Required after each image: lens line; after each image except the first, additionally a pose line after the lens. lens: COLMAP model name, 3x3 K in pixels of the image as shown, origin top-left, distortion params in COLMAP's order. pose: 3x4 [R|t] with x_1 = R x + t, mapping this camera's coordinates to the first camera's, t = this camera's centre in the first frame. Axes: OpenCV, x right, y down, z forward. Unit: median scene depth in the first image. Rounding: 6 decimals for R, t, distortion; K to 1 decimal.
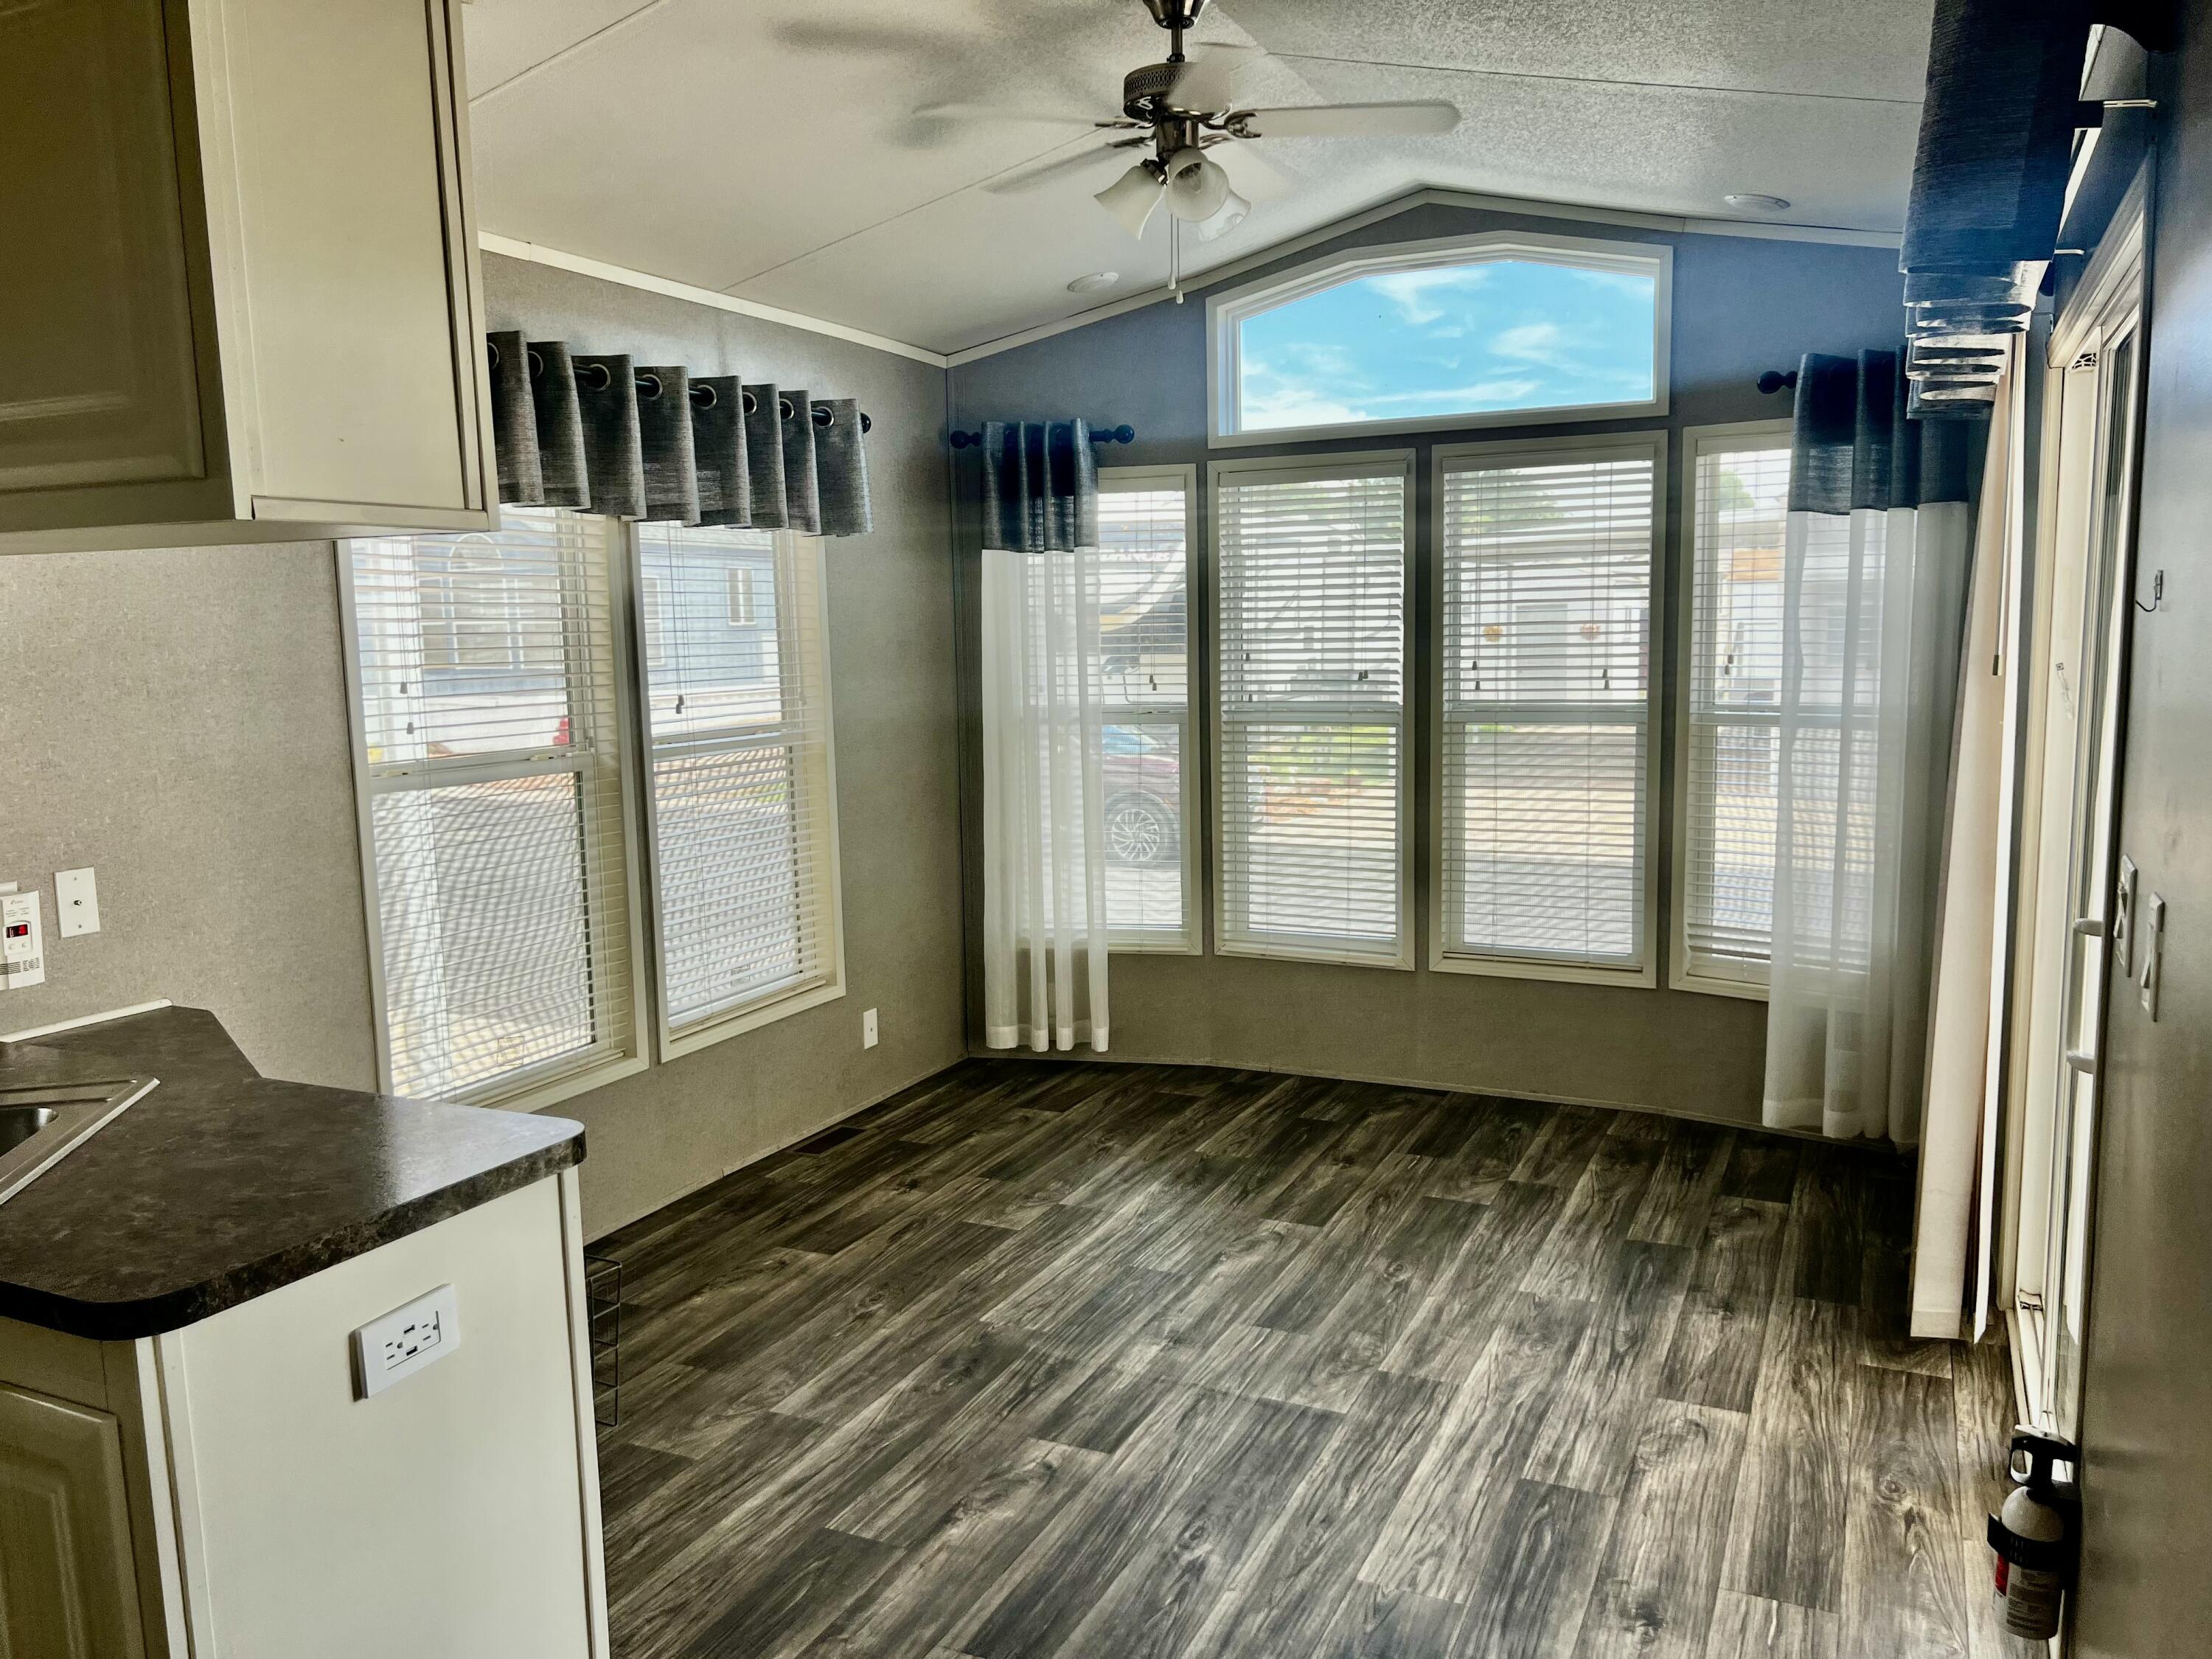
lens RADIAL K [[1653.3, 0, 1104.5], [0, 1653.3, 832.8], [0, 0, 1]] dist [0.059080, -0.063754]
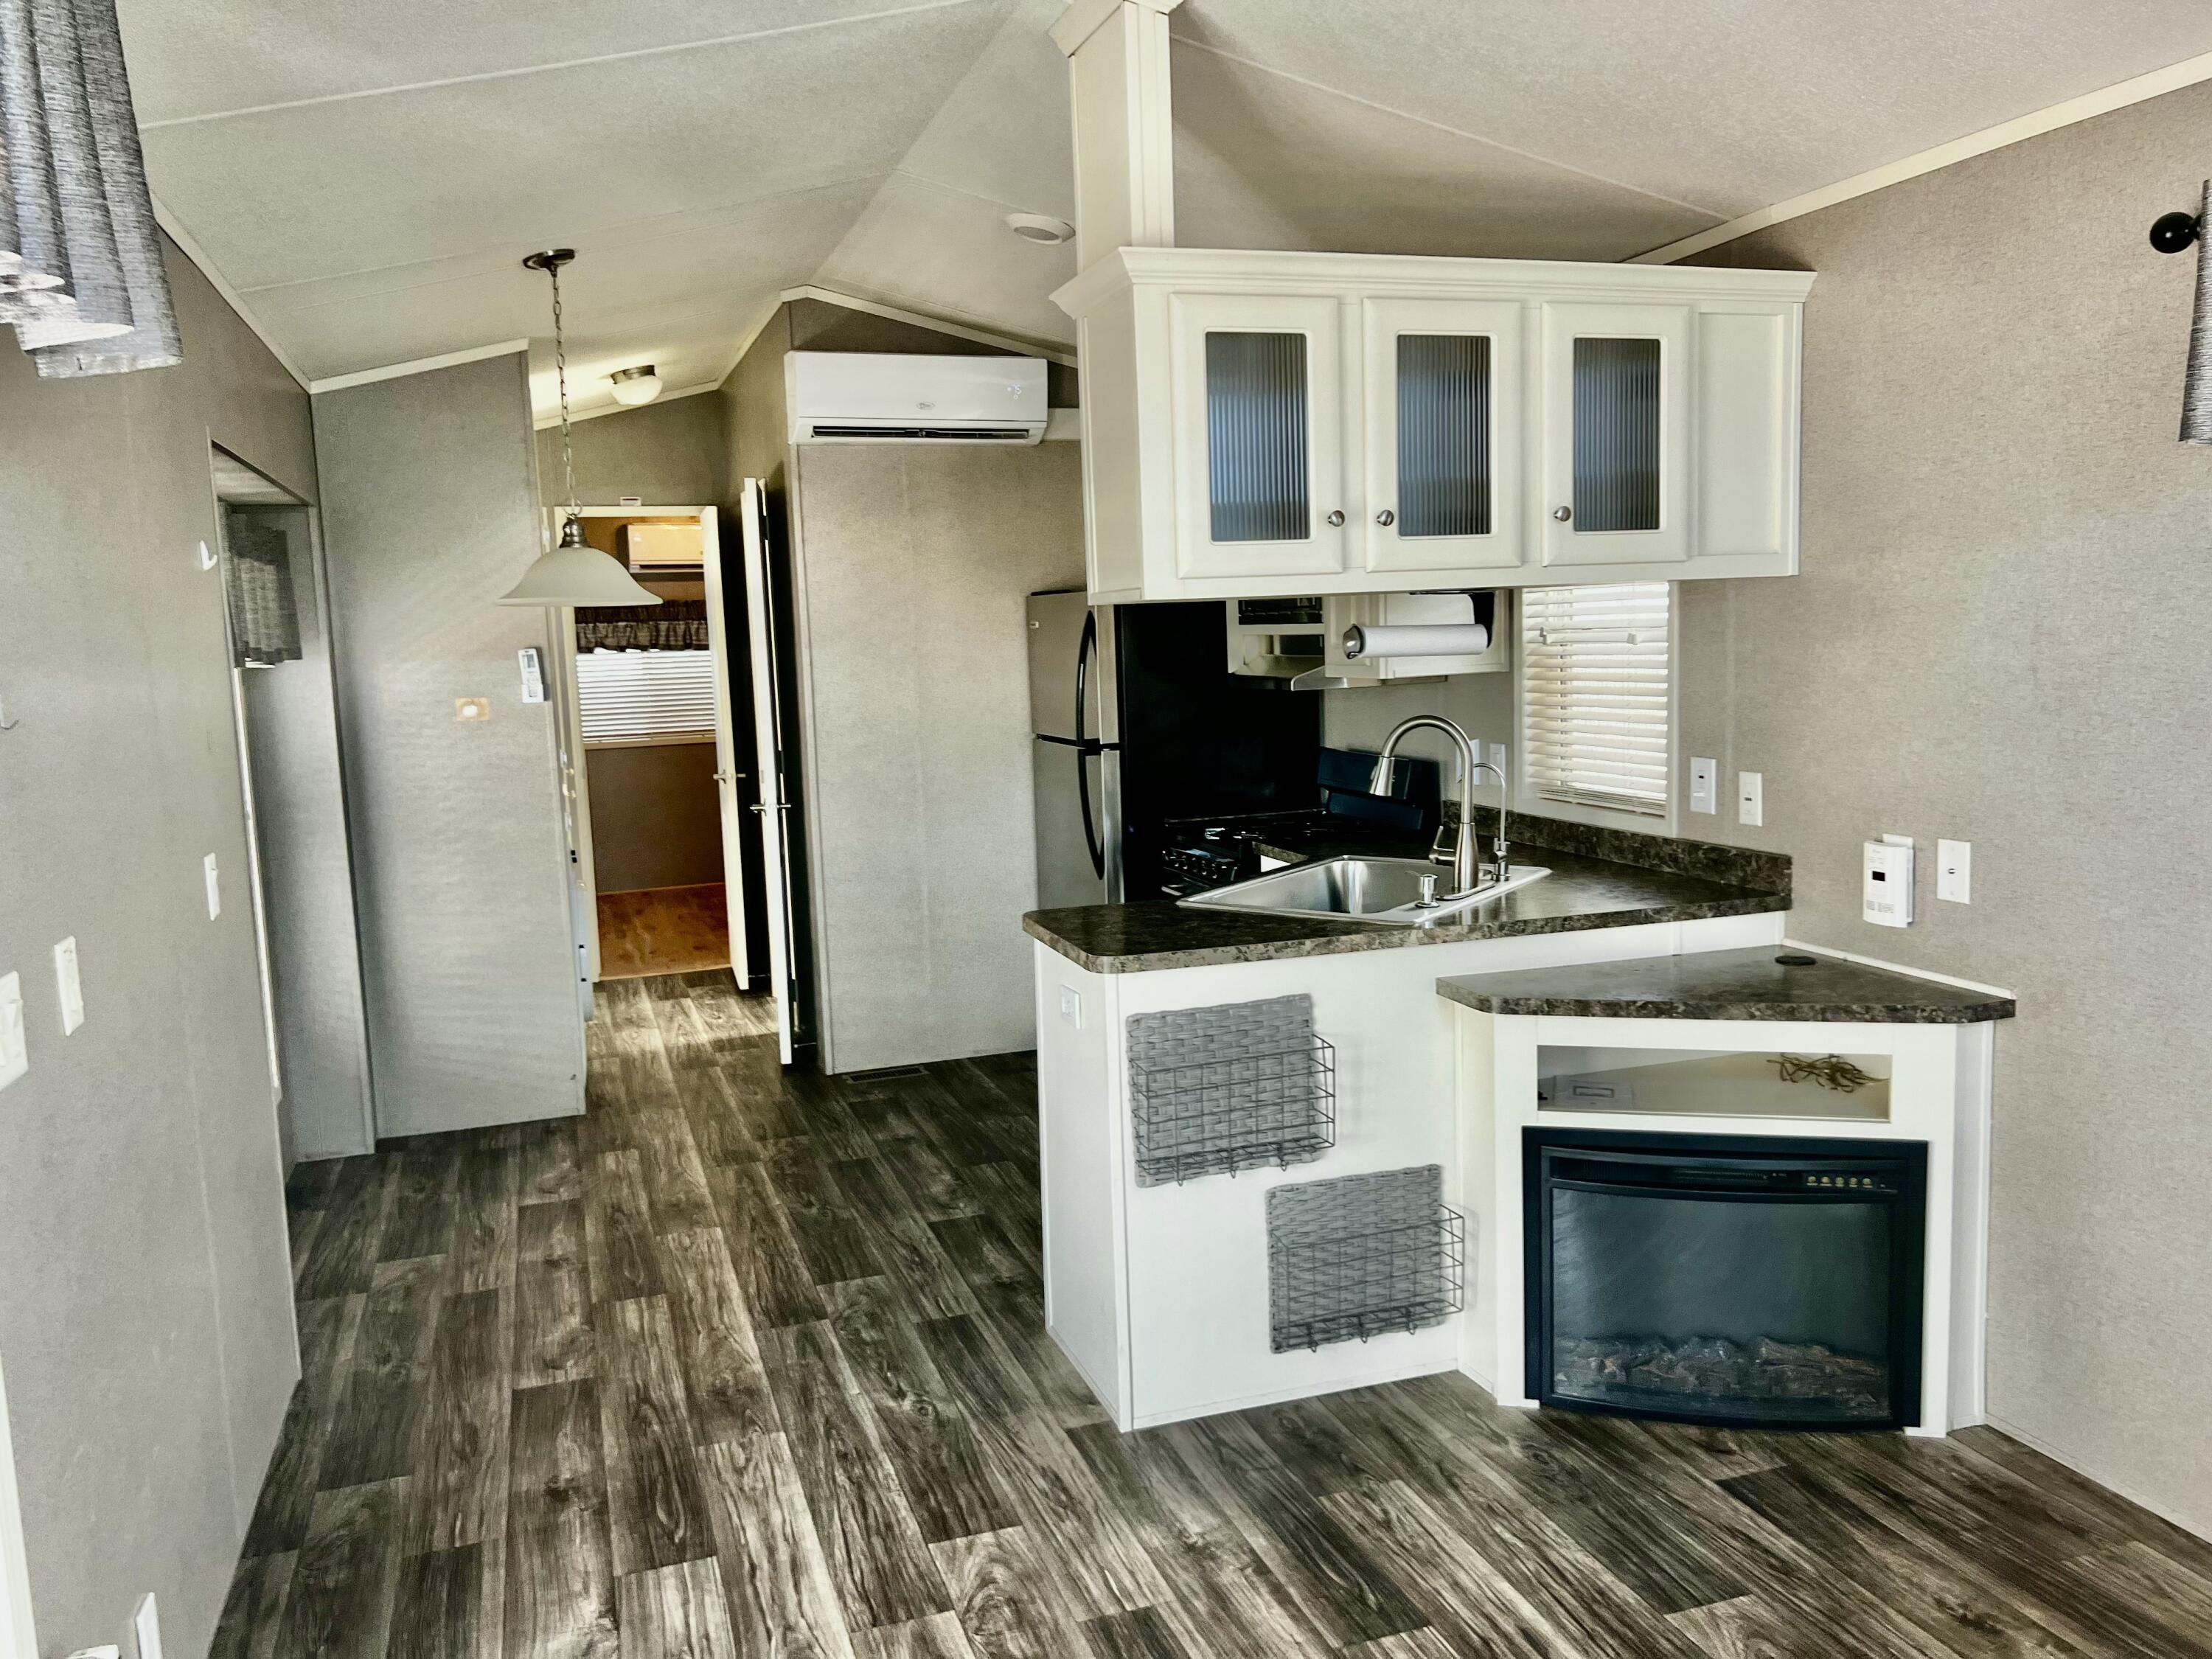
lens RADIAL K [[1676.9, 0, 1112.3], [0, 1676.9, 840.2], [0, 0, 1]] dist [0.061672, -0.064279]
pose [[-0.709920, 0.130661, -0.692056, 0.364073], [-0.042801, 0.972819, 0.227575, -0.141109], [0.702981, 0.191181, -0.685031, 0.948019]]
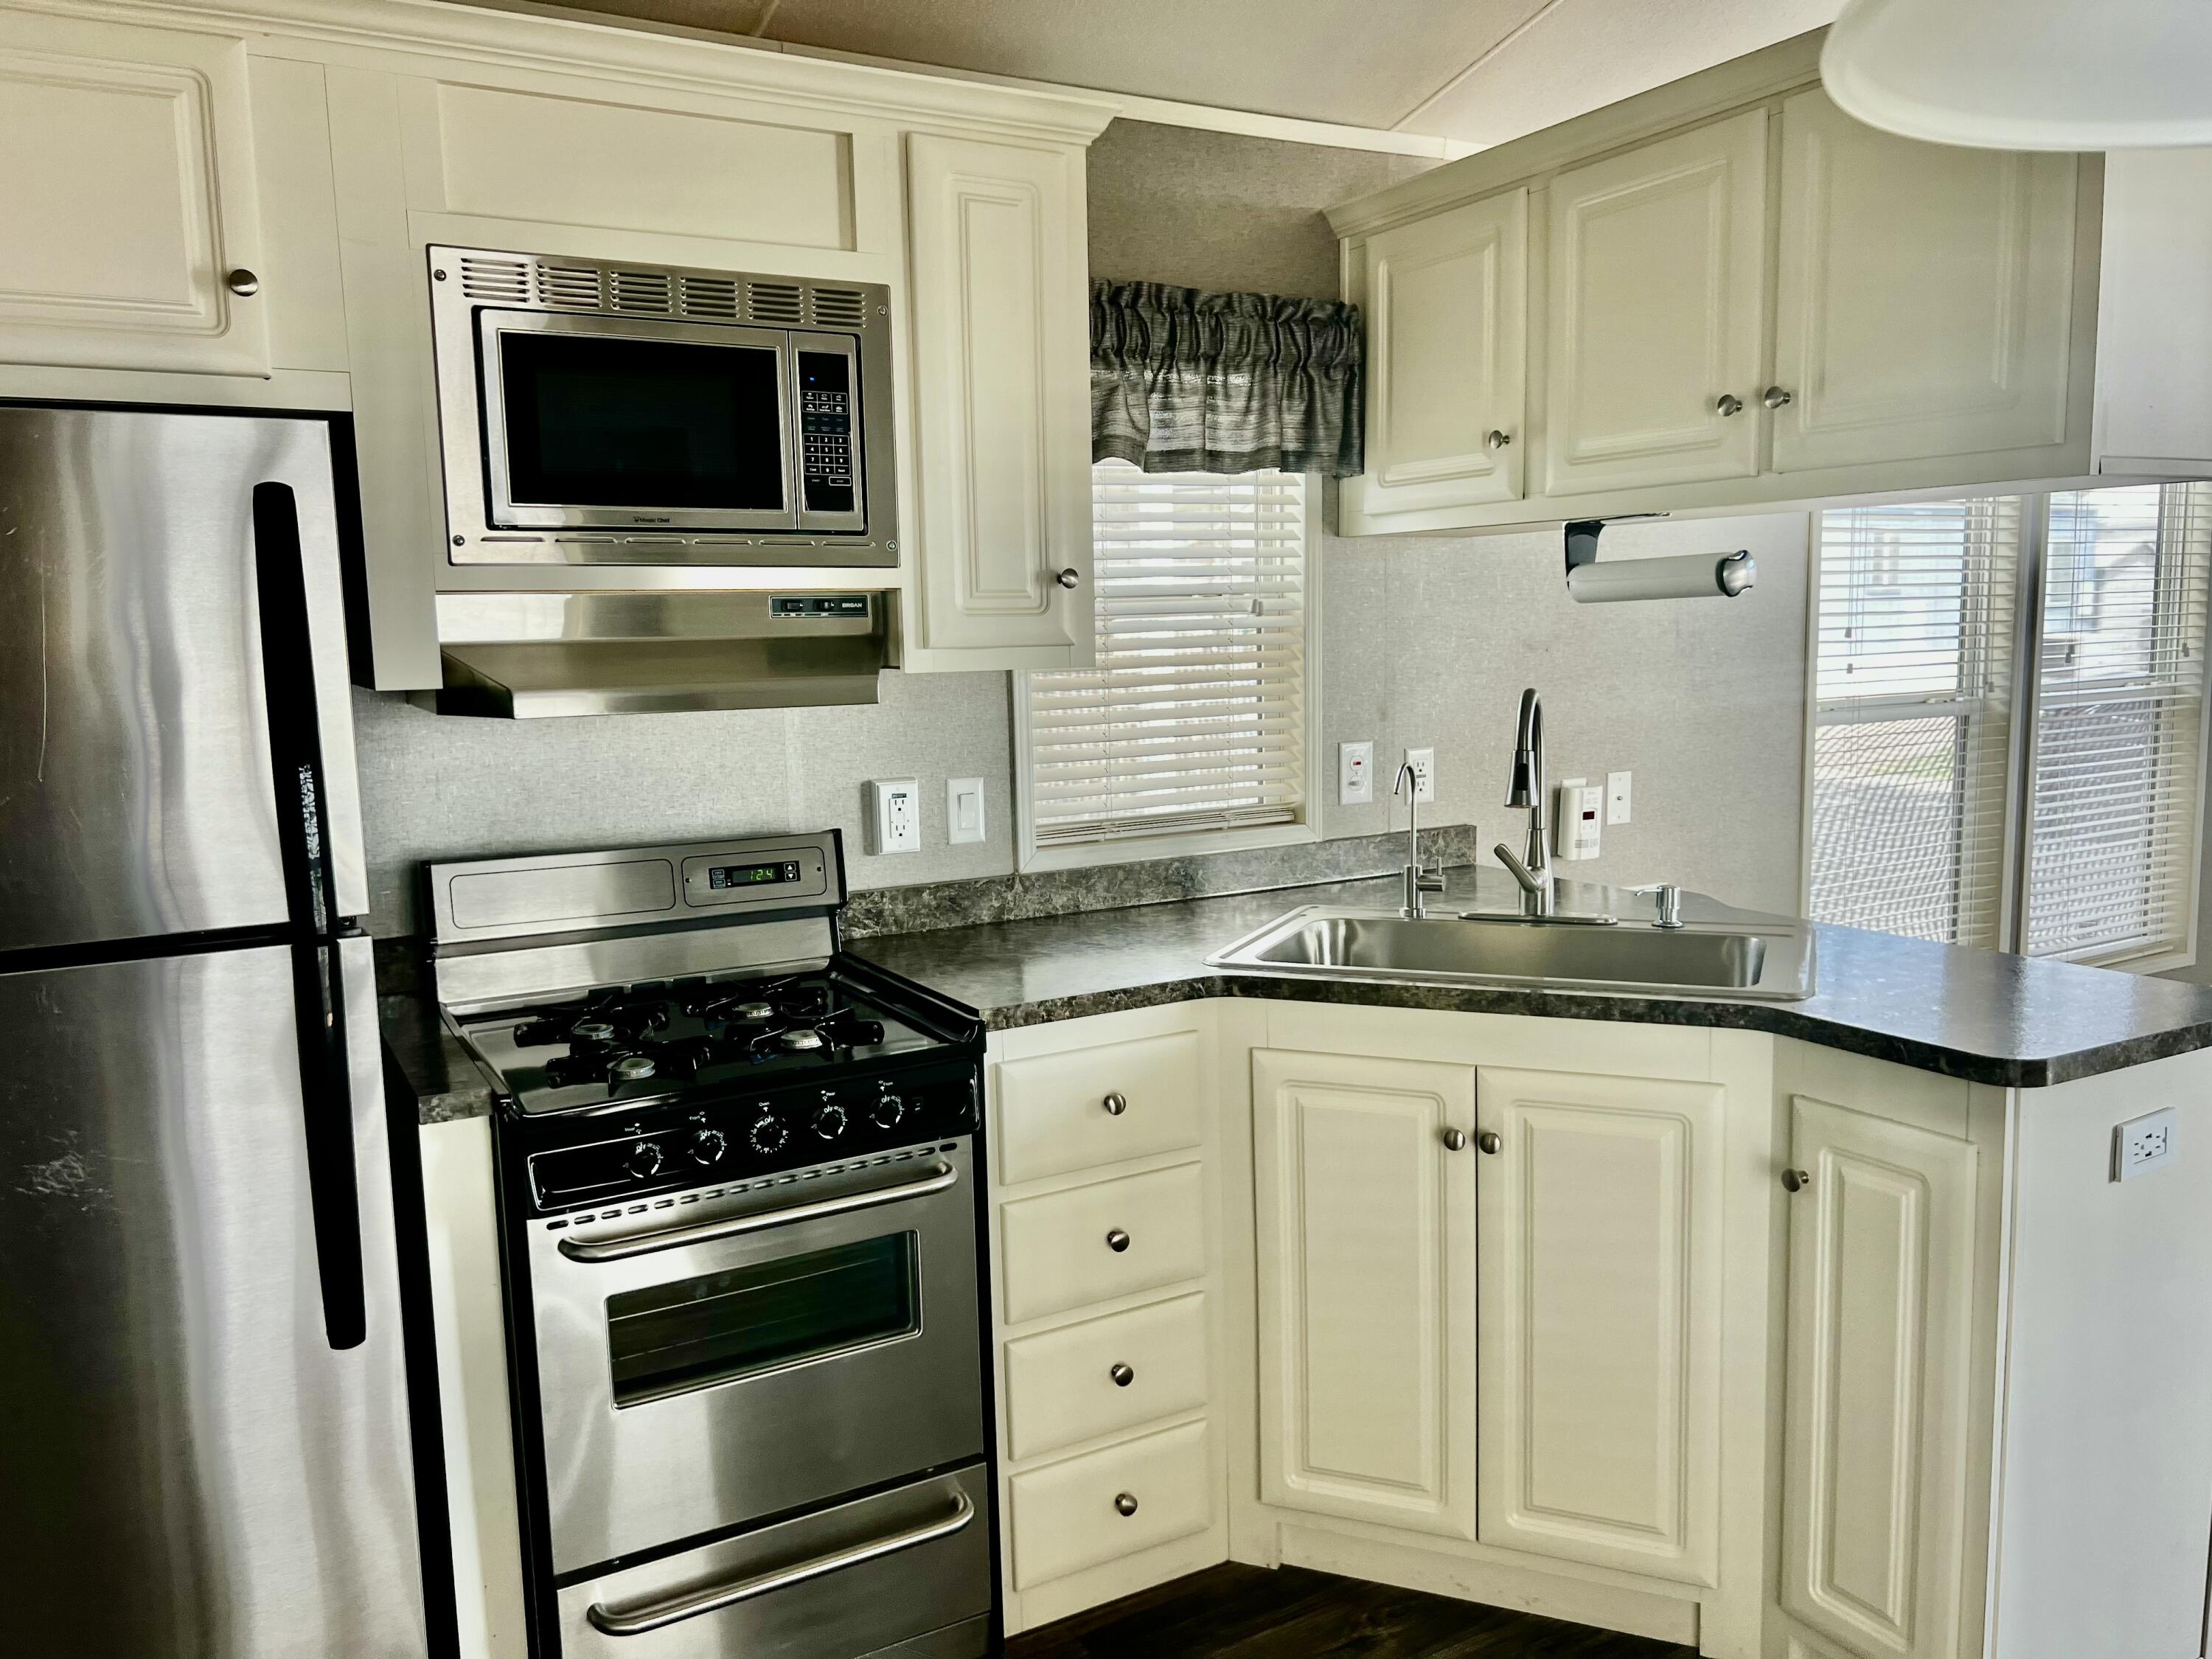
lens RADIAL K [[1676.9, 0, 1112.3], [0, 1676.9, 840.2], [0, 0, 1]] dist [0.061672, -0.064279]
pose [[0.820906, 0.075838, -0.566005, -0.141775], [-0.063879, 0.997117, 0.040954, 0.031608], [0.567479, 0.002536, 0.823384, -0.185538]]
